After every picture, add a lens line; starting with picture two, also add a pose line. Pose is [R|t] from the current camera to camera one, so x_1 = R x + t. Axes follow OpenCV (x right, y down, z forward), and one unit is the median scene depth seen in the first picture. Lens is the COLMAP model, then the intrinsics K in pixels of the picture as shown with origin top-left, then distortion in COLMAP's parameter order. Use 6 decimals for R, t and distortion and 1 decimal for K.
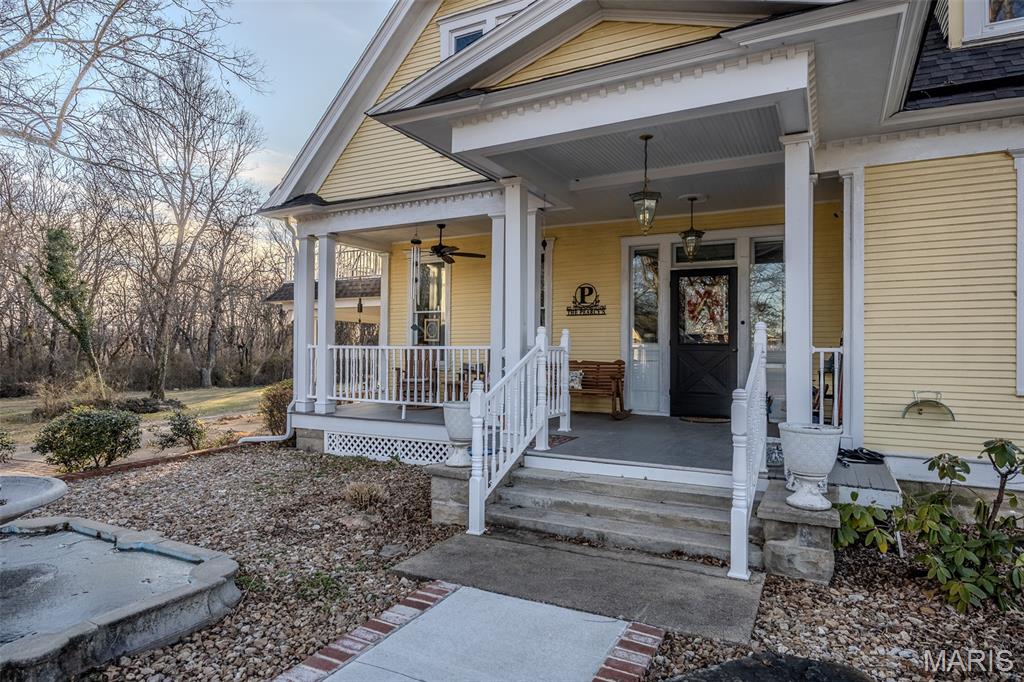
lens RADIAL K [[598.2, 0, 514.2], [0, 598.2, 344.9], [0, 0, 1]] dist [-0.004511, -0.003032]
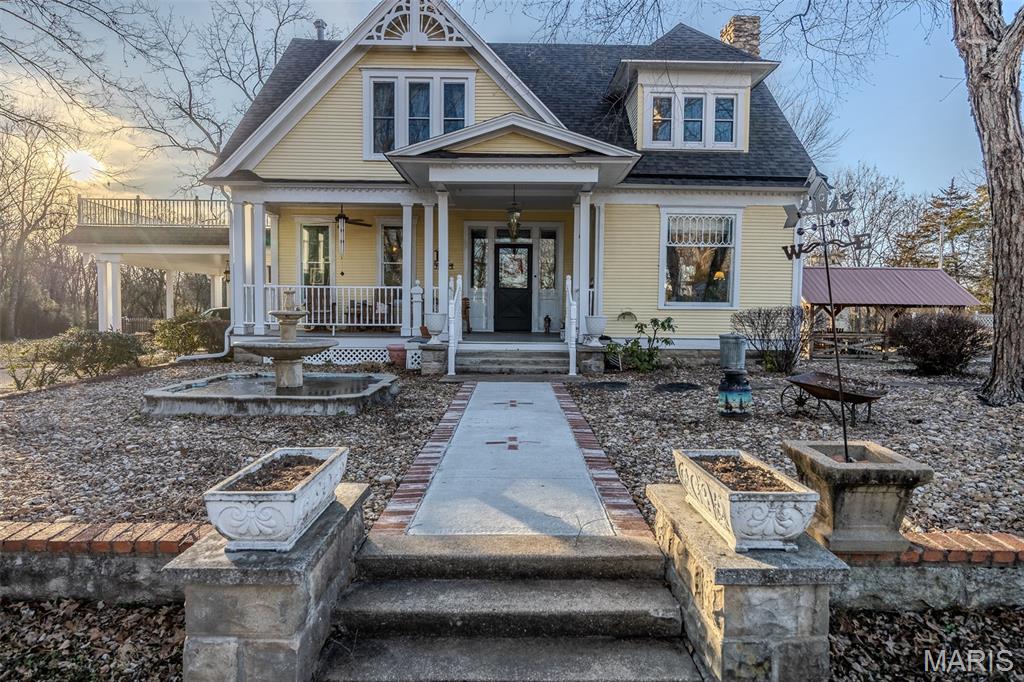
lens RADIAL K [[613.6, 0, 520.3], [0, 613.6, 343.8], [0, 0, 1]] dist [0.002421, 0.000746]
pose [[0.881803, -0.023249, 0.471045, -0.477798], [-0.009698, 0.997679, 0.067396, 0.036478], [-0.471519, -0.063998, 0.879531, -0.542104]]
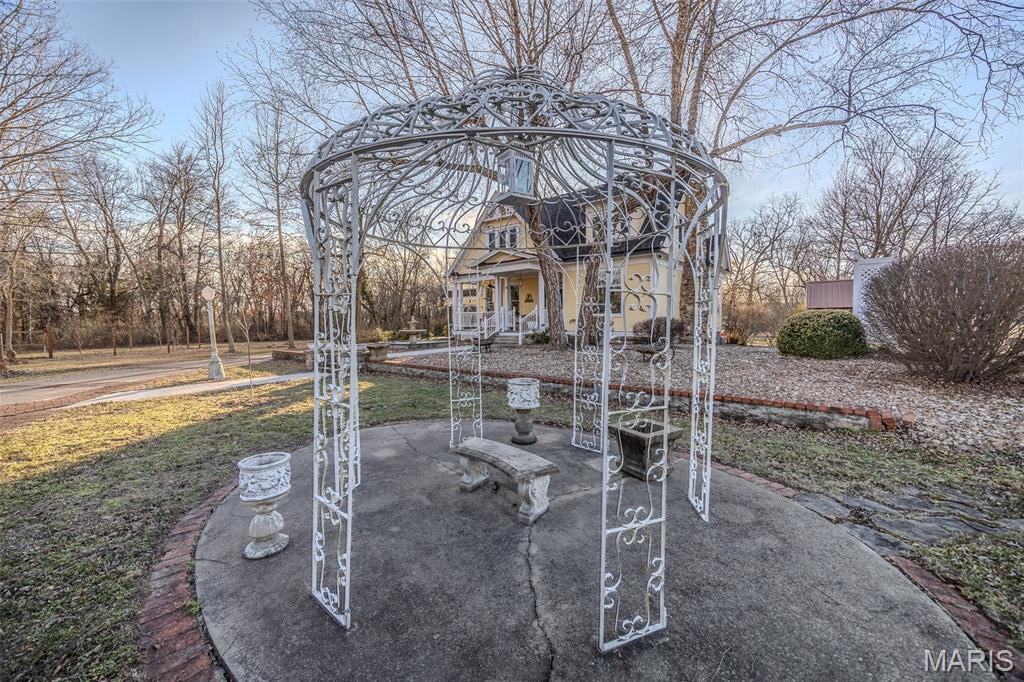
lens RADIAL K [[387.9, 0, 508.4], [0, 387.9, 340.7], [0, 0, 1]] dist [-0.002773, 0.000094]
pose [[0.979672, -0.009337, -0.200387, 0.496432], [0.022457, 0.997742, 0.063296, 0.033861], [0.199343, -0.066510, 0.977670, -1.431563]]
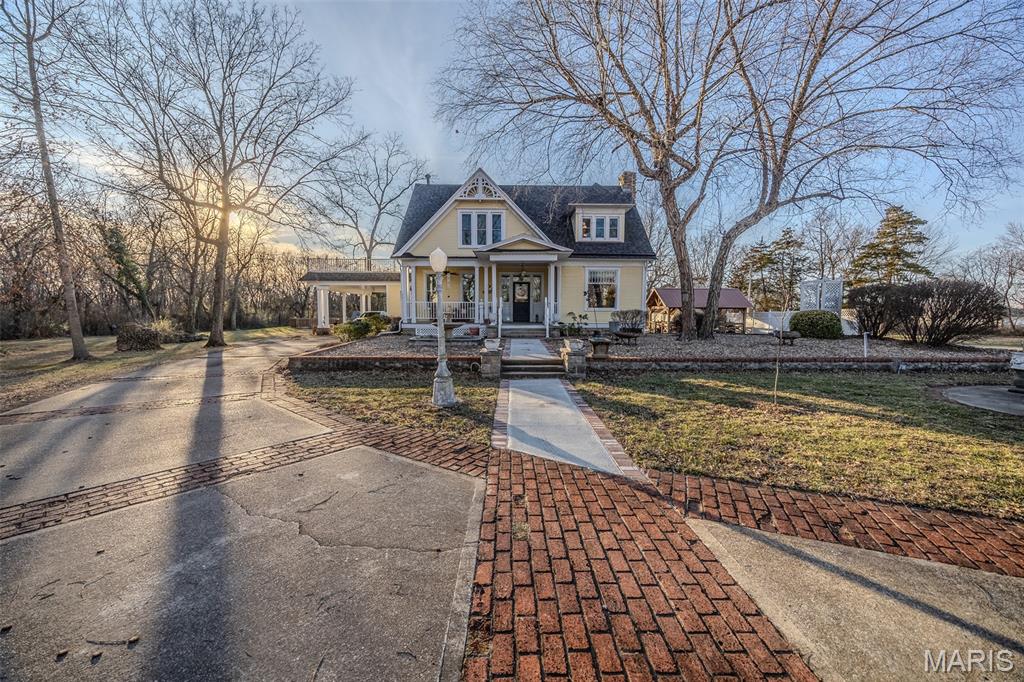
lens RADIAL K [[387.9, 0, 518.9], [0, 387.9, 345.4], [0, 0, 1]] dist [-0.002773, 0.000094]
pose [[0.879979, -0.044518, 0.472923, -0.848716], [-0.003224, 0.995016, 0.099663, 0.026298], [-0.475002, -0.089226, 0.875449, -1.140992]]
